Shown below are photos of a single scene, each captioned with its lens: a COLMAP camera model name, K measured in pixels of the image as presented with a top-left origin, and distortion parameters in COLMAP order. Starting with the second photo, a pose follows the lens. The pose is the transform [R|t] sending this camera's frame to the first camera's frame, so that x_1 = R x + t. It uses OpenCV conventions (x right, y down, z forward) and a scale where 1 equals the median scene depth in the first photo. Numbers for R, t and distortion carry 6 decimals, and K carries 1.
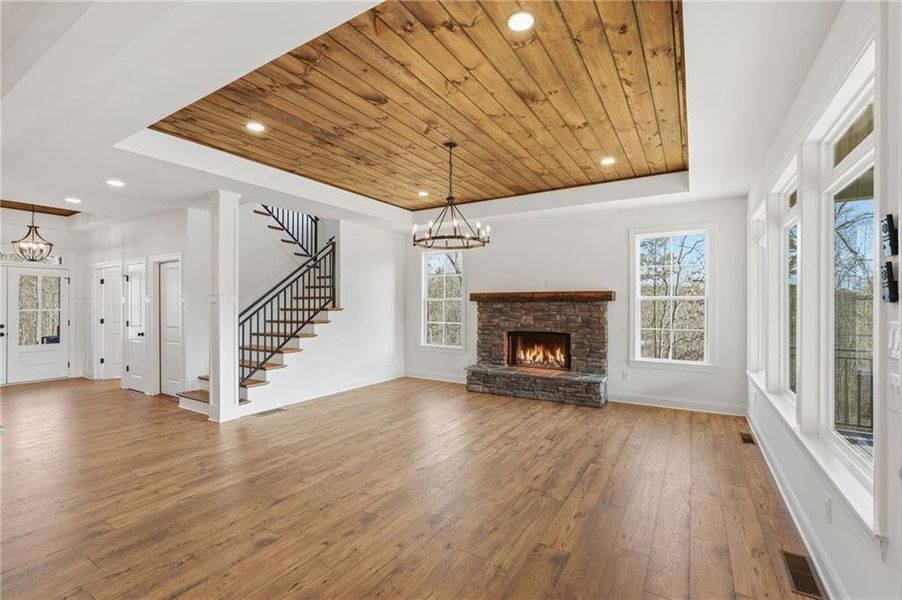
lens RADIAL K [[396.7, 0, 451.3], [0, 396.7, 304.9], [0, 0, 1]] dist [-0.002857, 0.000509]
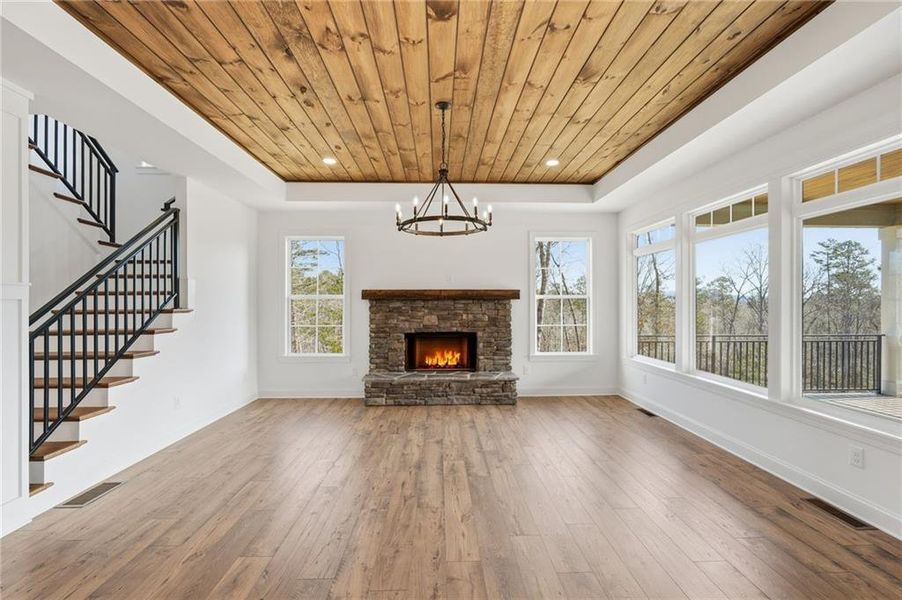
lens RADIAL K [[399.9, 0, 450.8], [0, 399.9, 303.5], [0, 0, 1]] dist [-0.005656, 0.001159]
pose [[0.835176, -0.002125, 0.549979, -0.339562], [0.003034, 0.999995, -0.000744, 0.001161], [-0.549975, 0.002290, 0.835178, 0.242521]]
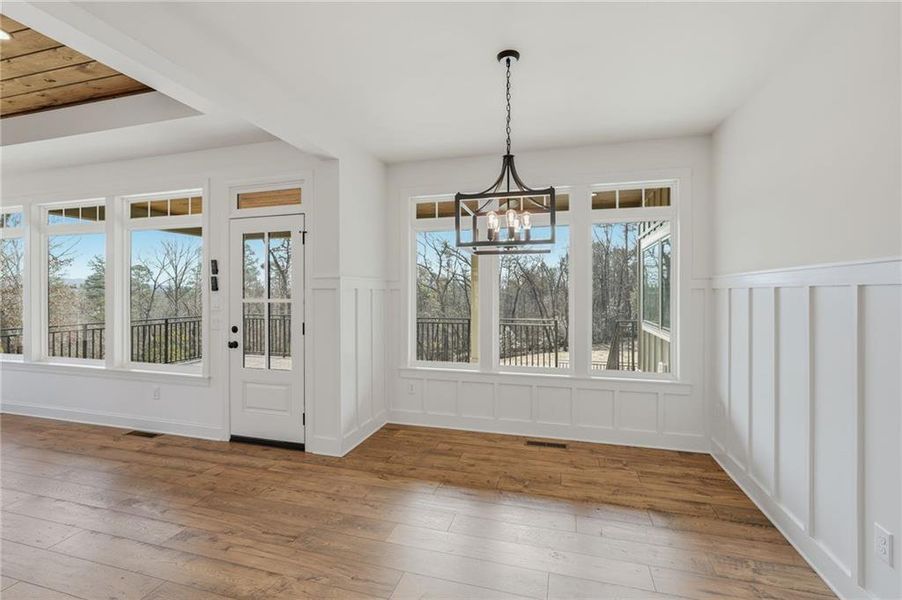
lens RADIAL K [[402.1, 0, 451.4], [0, 402.1, 291.6], [0, 0, 1]] dist [-0.001972, 0.000011]
pose [[-0.262725, -0.000233, 0.964871, -0.532459], [0.005391, 0.999984, 0.001710, 0.002060], [-0.964856, 0.005651, -0.262720, 0.034677]]
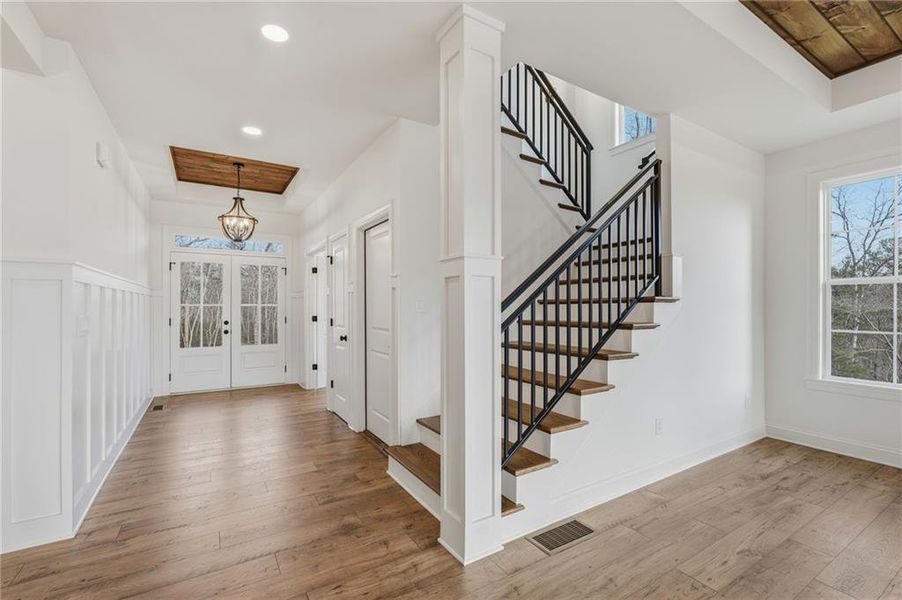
lens RADIAL K [[399.9, 0, 450.8], [0, 399.9, 303.5], [0, 0, 1]] dist [-0.005656, 0.001159]
pose [[0.894675, -0.003628, -0.446703, -0.369525], [-0.000612, 0.999956, -0.009346, 0.025008], [0.446717, 0.008635, 0.894634, 0.555756]]
